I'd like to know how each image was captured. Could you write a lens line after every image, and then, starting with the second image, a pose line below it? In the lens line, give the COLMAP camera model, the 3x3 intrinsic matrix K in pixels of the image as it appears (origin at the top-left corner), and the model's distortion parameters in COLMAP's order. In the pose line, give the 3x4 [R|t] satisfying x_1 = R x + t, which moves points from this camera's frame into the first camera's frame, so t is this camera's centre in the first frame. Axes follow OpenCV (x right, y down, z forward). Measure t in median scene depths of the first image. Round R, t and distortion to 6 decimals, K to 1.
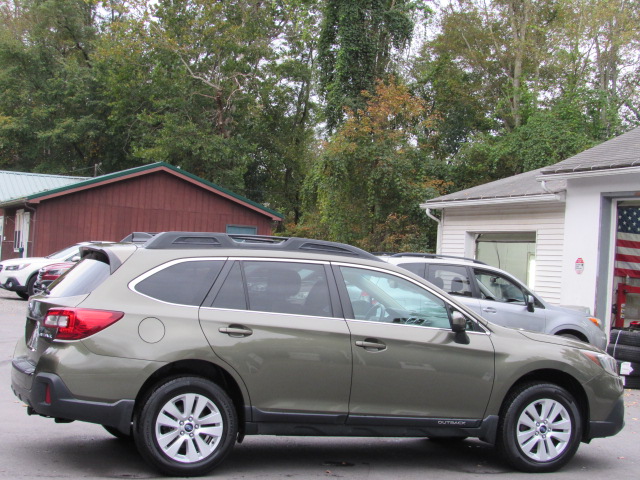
lens RADIAL K [[1281.9, 0, 313.1], [0, 1281.9, 240.5], [0, 0, 1]] dist [-0.169132, 0.475240]
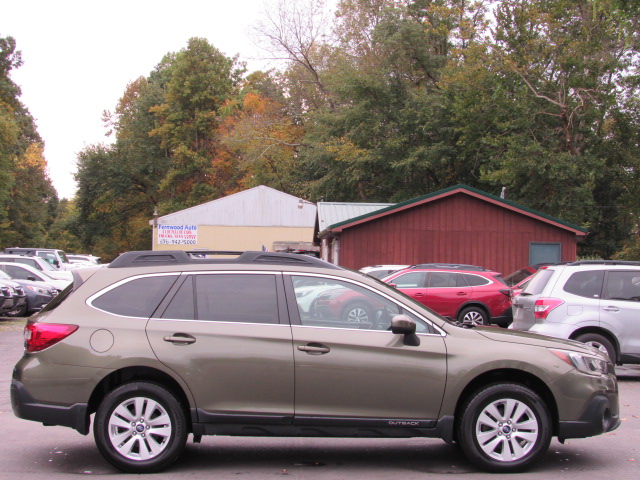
lens RADIAL K [[1281.9, 0, 313.1], [0, 1281.9, 240.5], [0, 0, 1]] dist [-0.169132, 0.475240]
pose [[0.946547, -0.055959, -0.317676, 0.185465], [0.049912, 0.998385, -0.027147, 0.010278], [0.318682, 0.009840, 0.947811, 0.002370]]
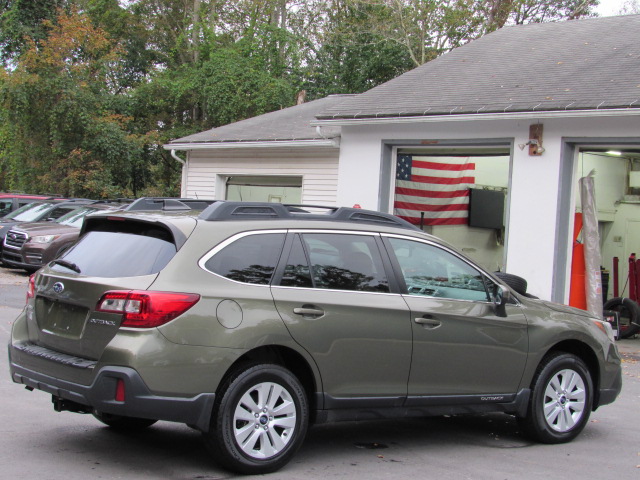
lens RADIAL K [[1281.9, 0, 313.1], [0, 1281.9, 240.5], [0, 0, 1]] dist [-0.169132, 0.475240]
pose [[0.952932, -0.004120, 0.303156, -0.156083], [-0.012518, 0.998520, 0.052917, -0.013187], [-0.302926, -0.054221, 0.951471, 0.062351]]
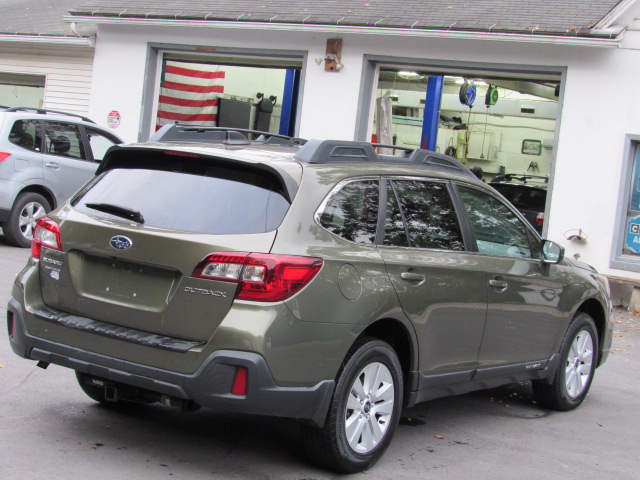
lens RADIAL K [[1281.9, 0, 313.1], [0, 1281.9, 240.5], [0, 0, 1]] dist [-0.169132, 0.475240]
pose [[0.811711, -0.009393, 0.583984, -0.259201], [-0.074525, 0.990032, 0.119509, -0.017405], [-0.579286, -0.140528, 0.802920, 0.198122]]
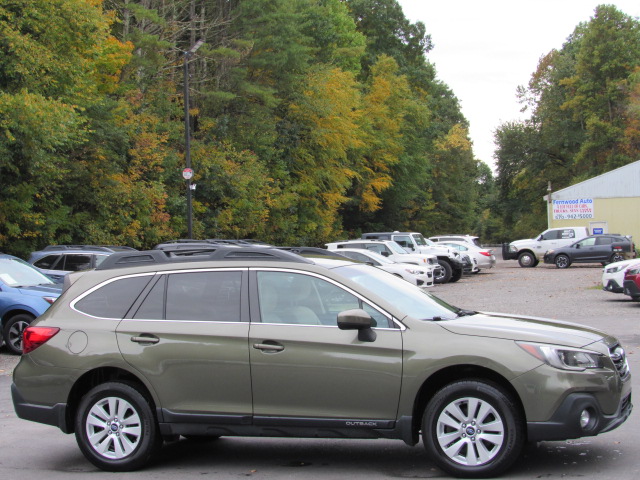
lens RADIAL K [[1281.9, 0, 313.1], [0, 1281.9, 240.5], [0, 0, 1]] dist [-0.169132, 0.475240]
pose [[0.772937, -0.090737, -0.627961, 0.348075], [0.089991, 0.995394, -0.033063, 0.016584], [0.628068, -0.030955, 0.777543, 0.113561]]
